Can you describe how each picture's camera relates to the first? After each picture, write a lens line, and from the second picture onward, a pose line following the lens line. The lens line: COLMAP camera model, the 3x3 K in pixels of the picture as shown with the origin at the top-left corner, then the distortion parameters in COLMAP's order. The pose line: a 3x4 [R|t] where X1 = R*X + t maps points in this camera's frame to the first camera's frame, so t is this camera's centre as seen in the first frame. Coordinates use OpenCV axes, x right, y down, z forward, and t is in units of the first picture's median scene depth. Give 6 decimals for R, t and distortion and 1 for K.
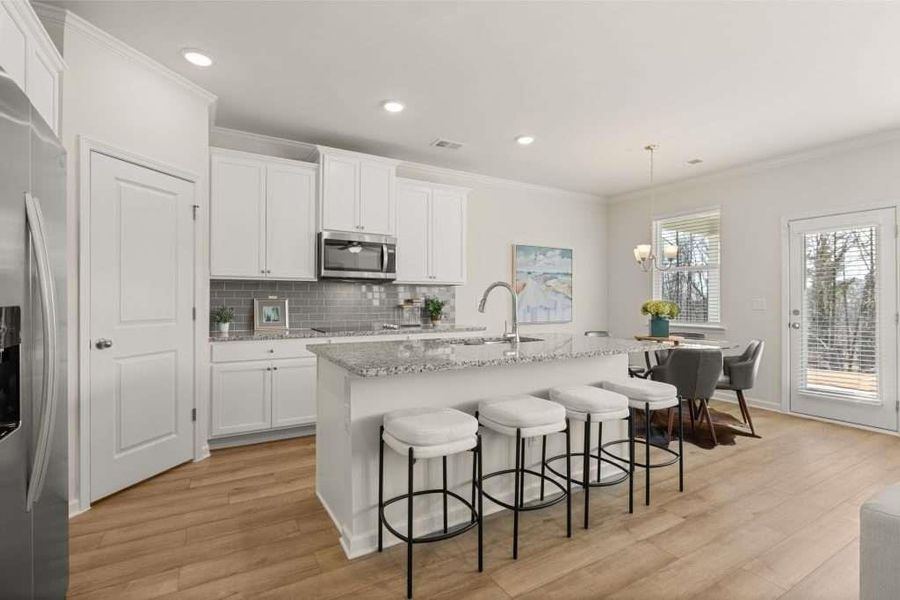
lens RADIAL K [[425.1, 0, 449.2], [0, 425.1, 296.5], [0, 0, 1]] dist [-0.004263, -0.000167]
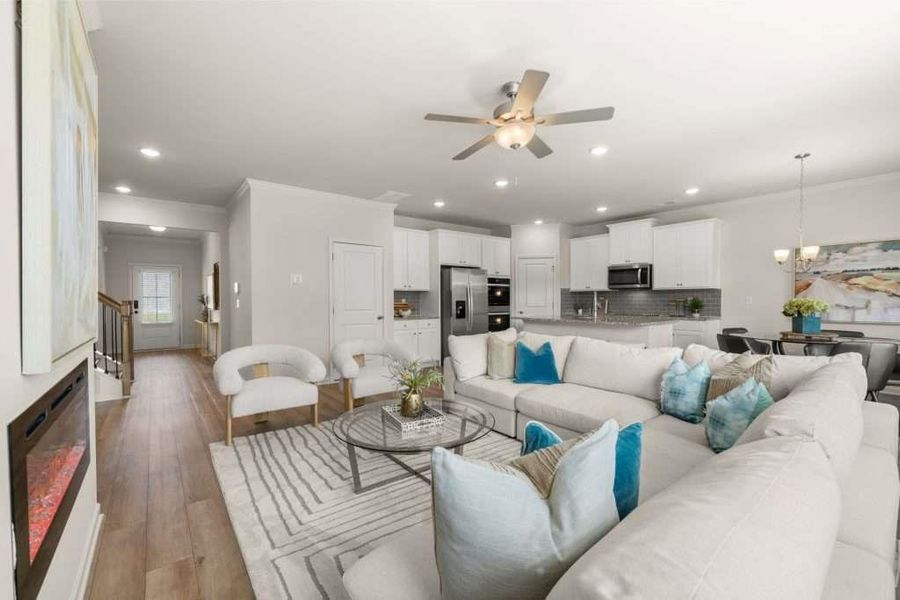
lens RADIAL K [[381.5, 0, 449.2], [0, 381.5, 301.0], [0, 0, 1]] dist [0.002378, -0.000895]
pose [[0.124688, 0.000557, -0.992196, 1.294017], [0.010352, 0.999945, 0.001862, 0.002845], [0.992142, -0.010503, 0.124675, 0.001369]]
